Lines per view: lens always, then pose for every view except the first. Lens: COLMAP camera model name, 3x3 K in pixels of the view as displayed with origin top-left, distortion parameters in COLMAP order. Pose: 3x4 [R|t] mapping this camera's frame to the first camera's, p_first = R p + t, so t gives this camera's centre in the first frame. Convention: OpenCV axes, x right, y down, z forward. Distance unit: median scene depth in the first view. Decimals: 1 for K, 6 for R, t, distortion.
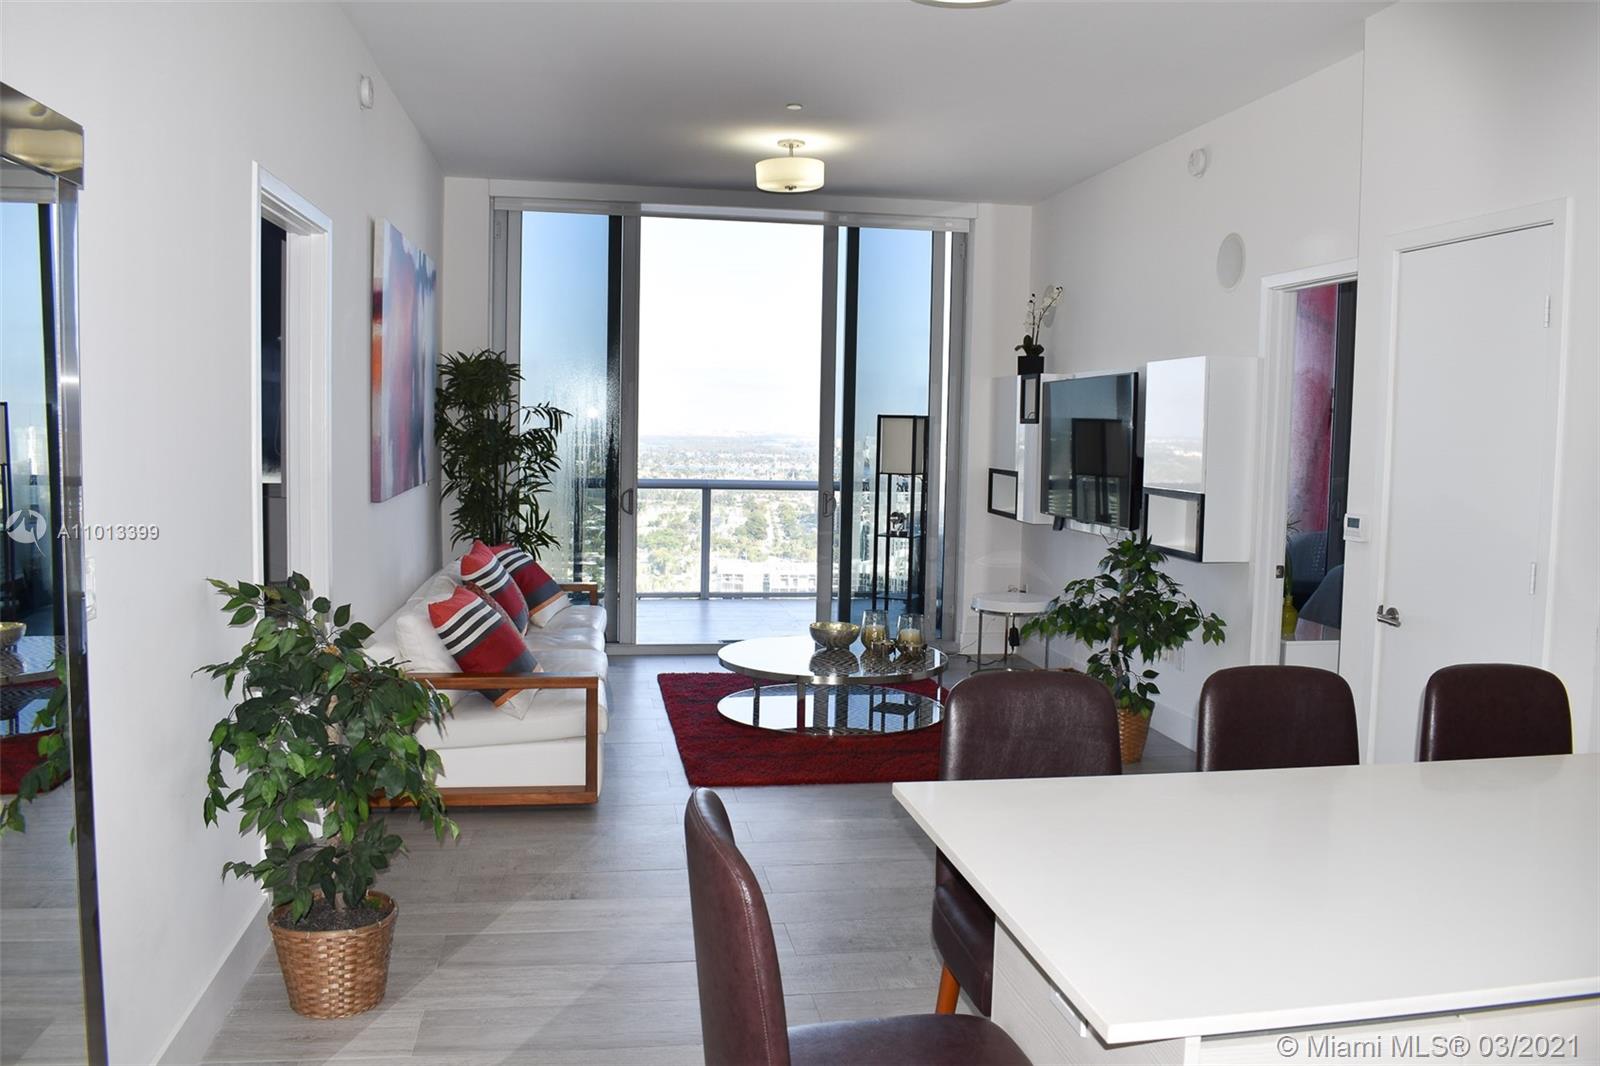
lens RADIAL K [[1261.5, 0, 813.8], [0, 1261.5, 532.0], [0, 0, 1]] dist [-0.097246, 0.019617]
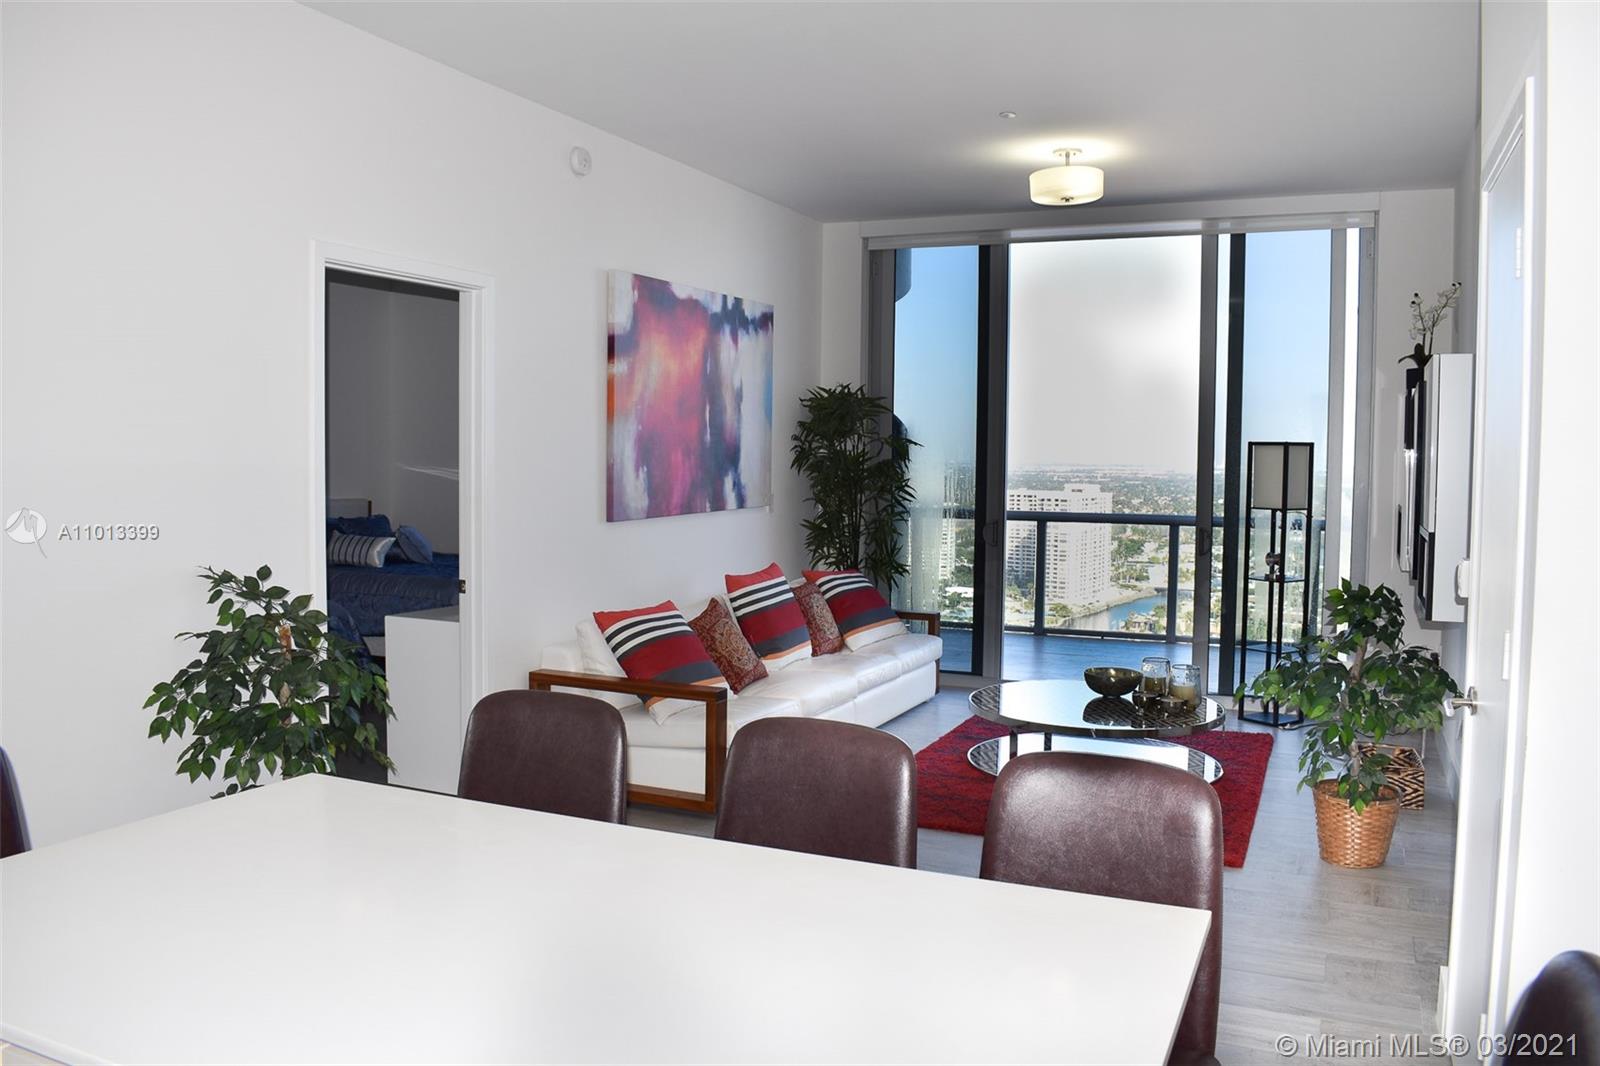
lens RADIAL K [[1261.5, 0, 807.9], [0, 1261.5, 533.7], [0, 0, 1]] dist [-0.097246, 0.019617]
pose [[0.828869, 0.025129, -0.558878, 0.319321], [-0.041449, 0.999003, -0.016555, -0.000972], [0.557905, 0.036887, 0.829084, 0.113986]]
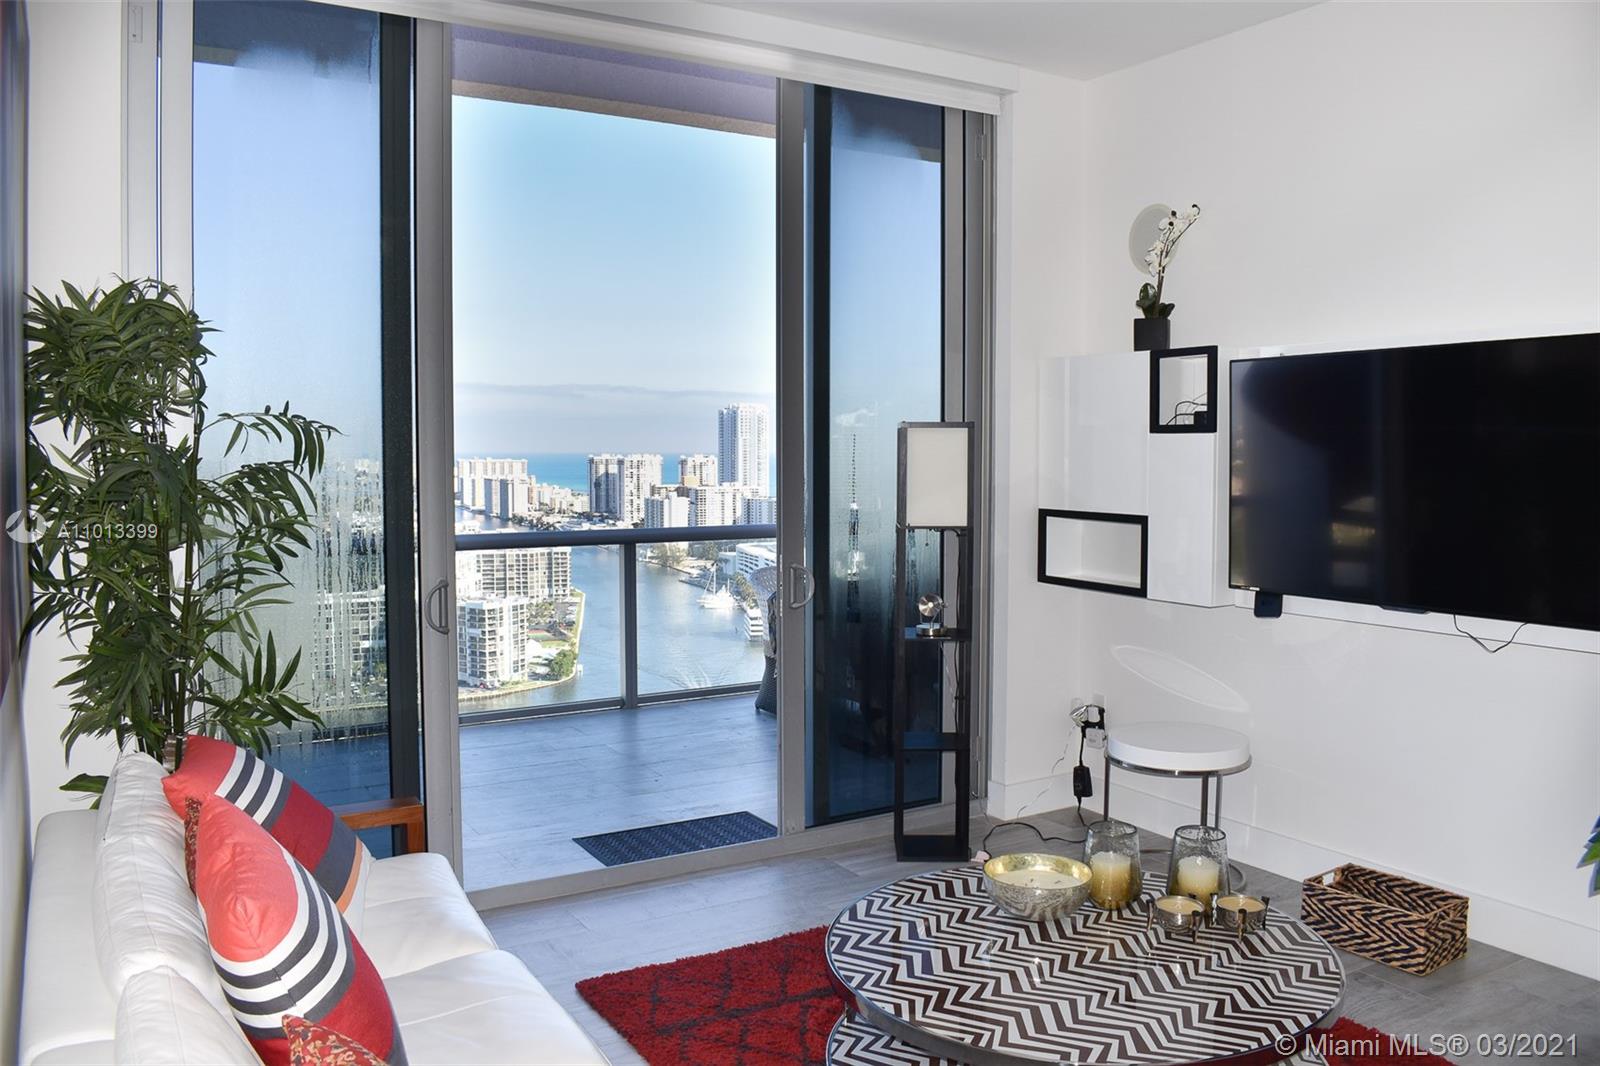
lens RADIAL K [[1261.5, 0, 809.4], [0, 1261.5, 521.6], [0, 0, 1]] dist [-0.097246, 0.019617]
pose [[0.929105, -0.042795, 0.367332, -0.213118], [0.049943, 0.998702, -0.009970, -0.050970], [-0.366429, 0.027609, 0.930036, 0.558090]]
